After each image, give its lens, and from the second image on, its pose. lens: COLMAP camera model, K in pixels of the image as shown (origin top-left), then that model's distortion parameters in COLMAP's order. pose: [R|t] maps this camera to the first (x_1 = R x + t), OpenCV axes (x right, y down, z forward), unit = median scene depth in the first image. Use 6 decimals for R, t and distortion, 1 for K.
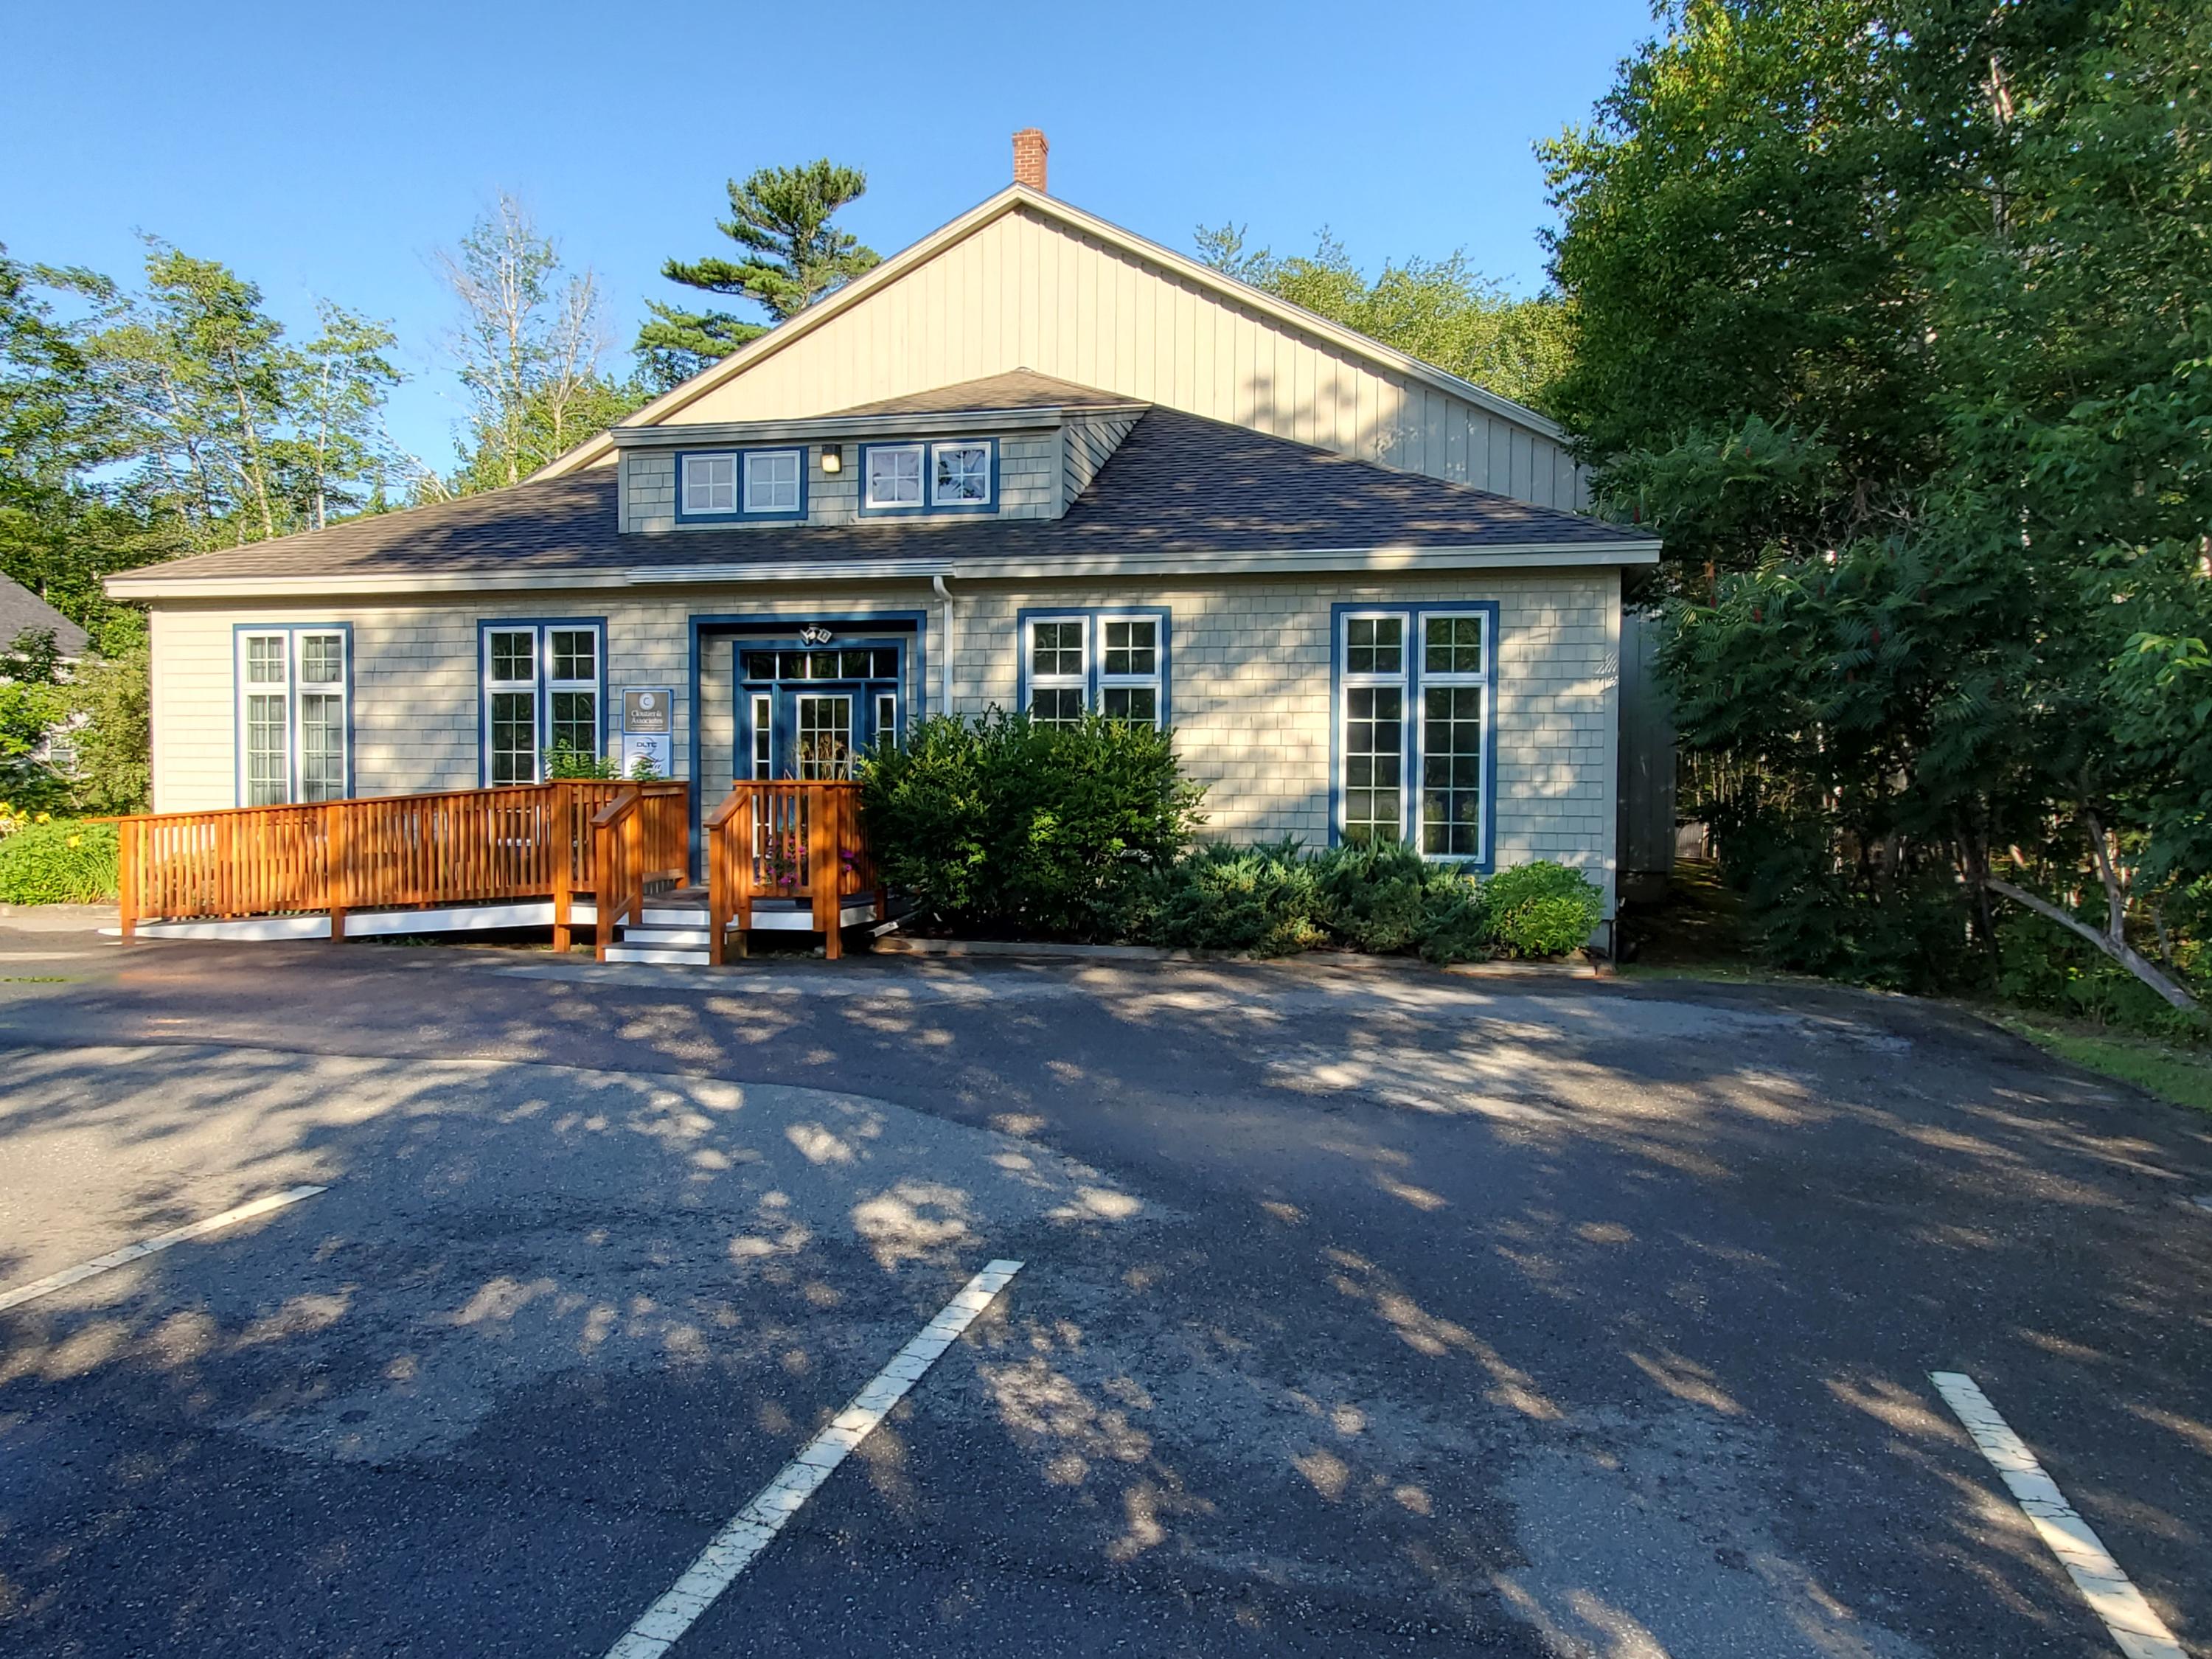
lens RADIAL K [[1355.7, 0, 1106.0], [0, 1355.7, 829.5], [0, 0, 1]] dist [-0.018056, -0.000346]
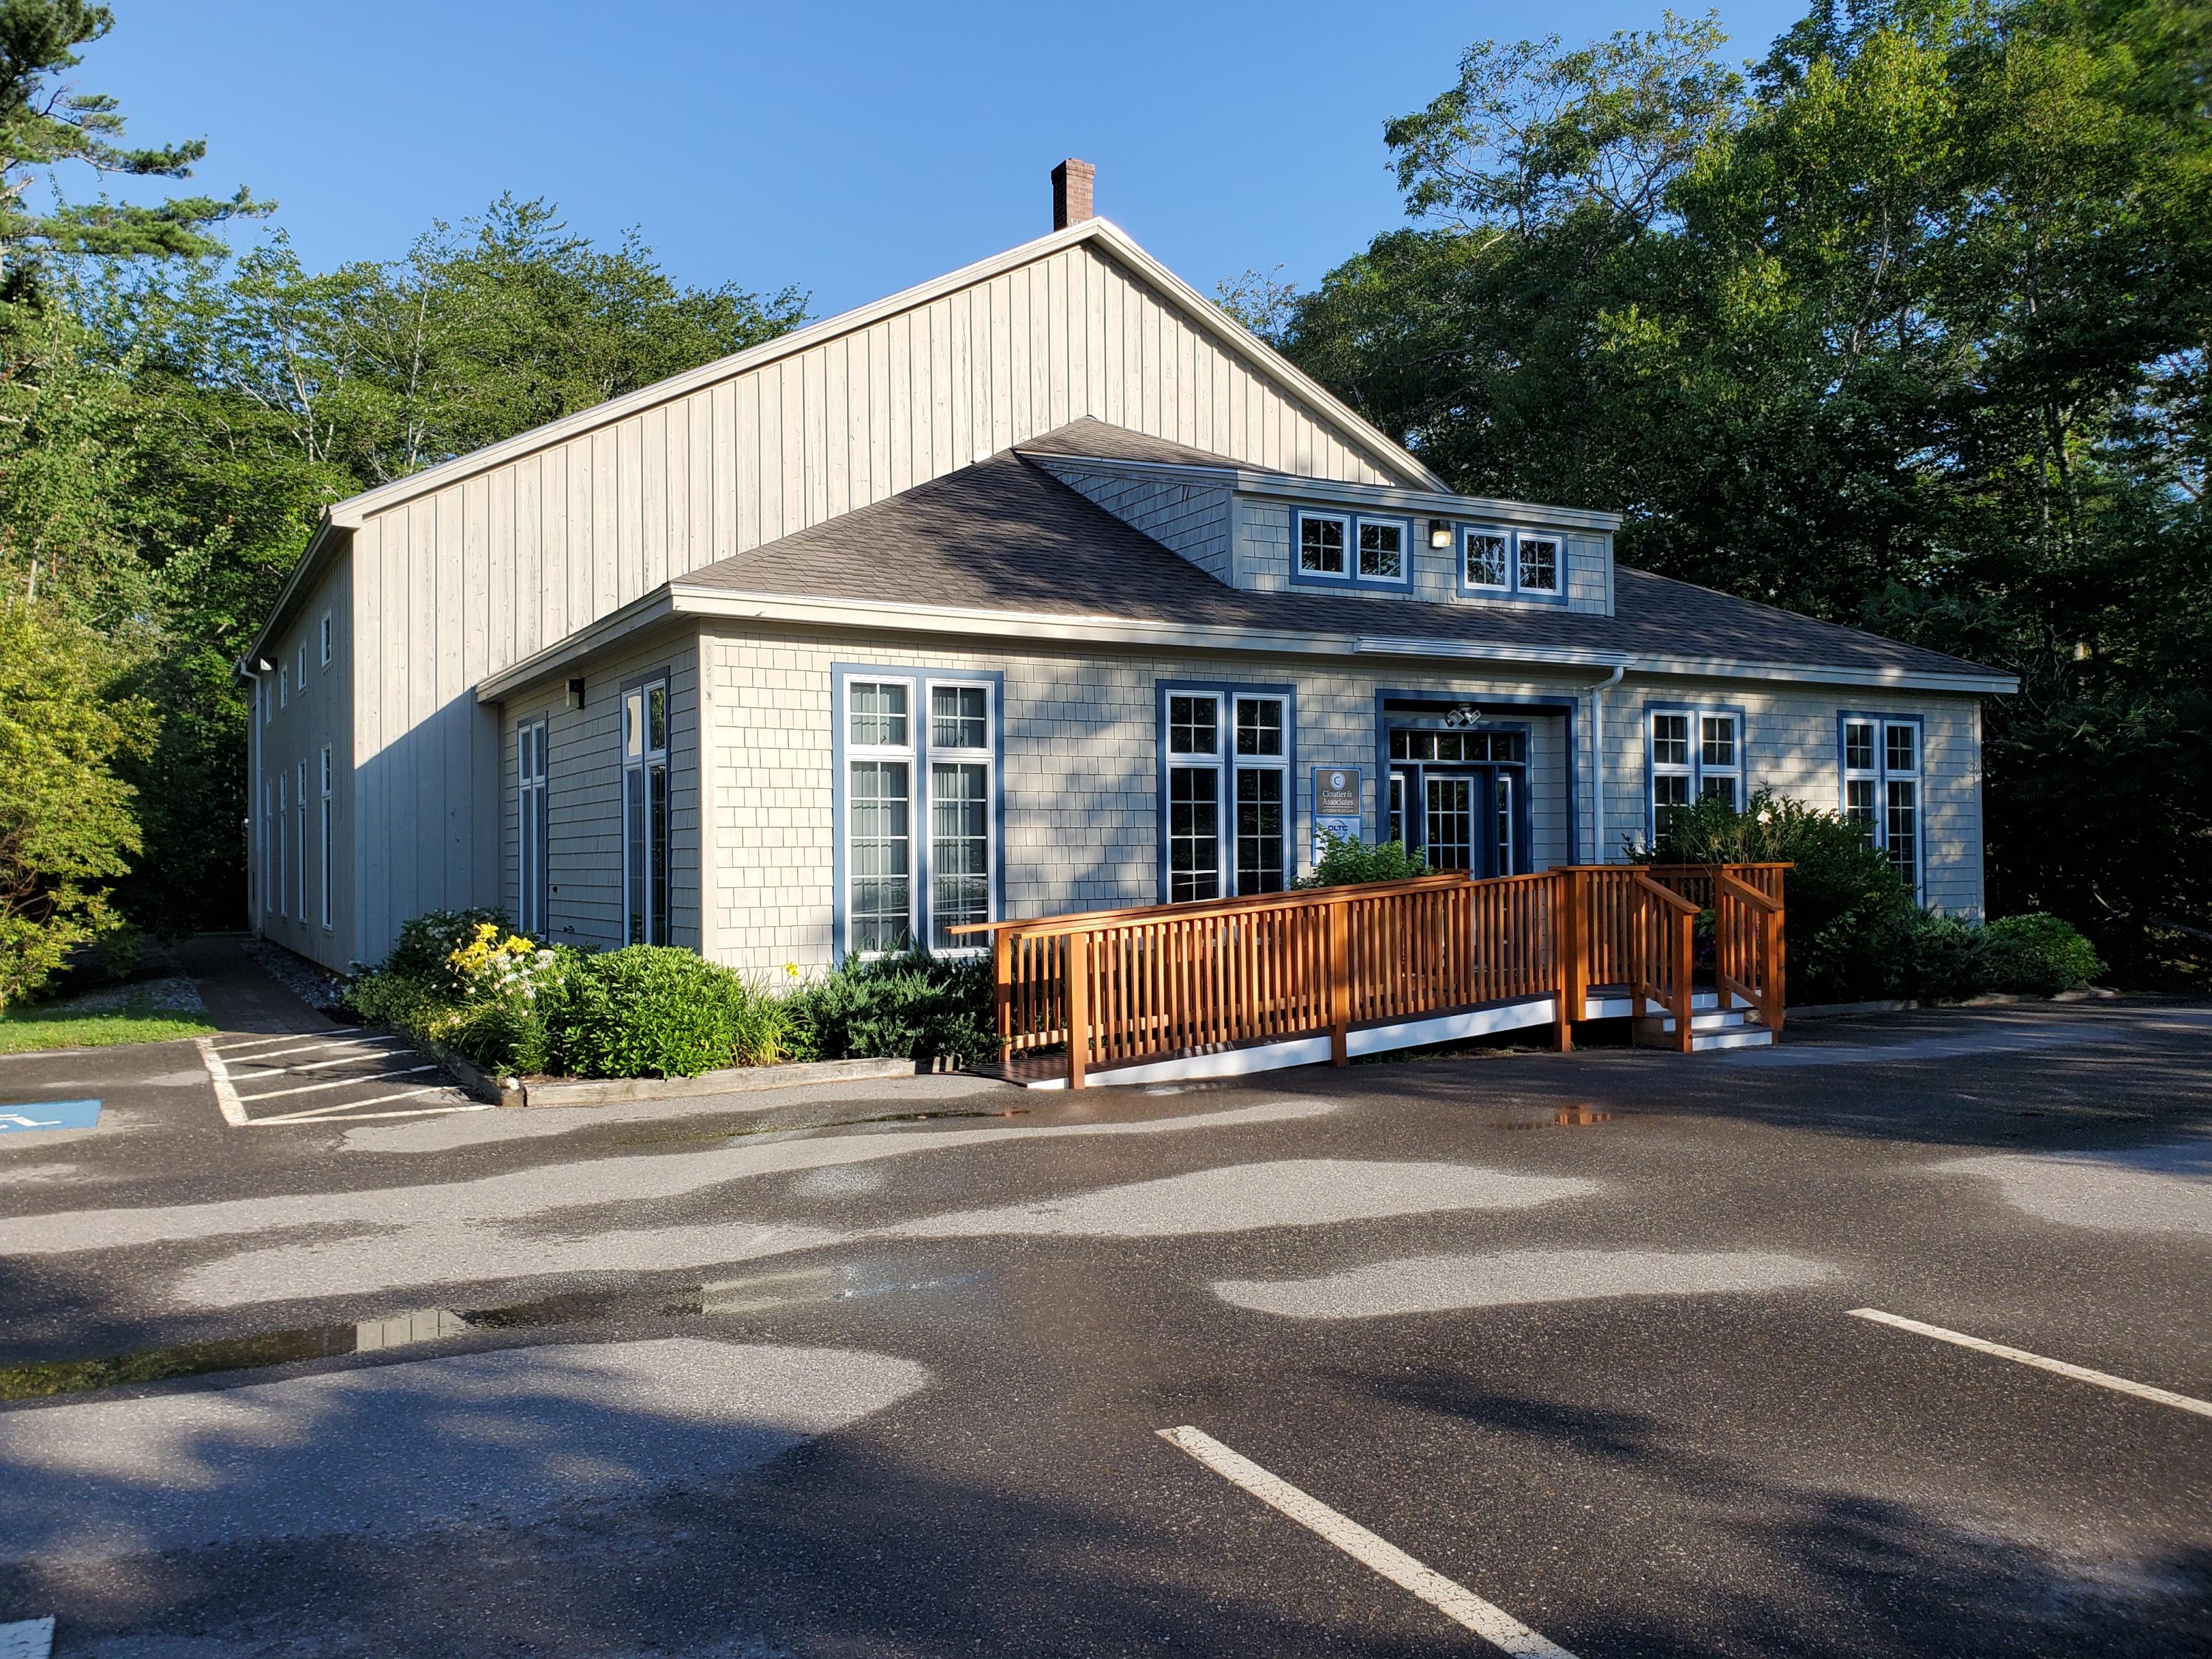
lens RADIAL K [[1594.9, 0, 1106.0], [0, 1594.9, 829.5], [0, 0, 1]] dist [-0.062541, -0.003239]
pose [[0.799872, -0.005413, 0.600146, -1.106498], [0.041886, 0.998025, -0.046825, -0.019409], [-0.598707, 0.062592, 0.798519, 0.249392]]
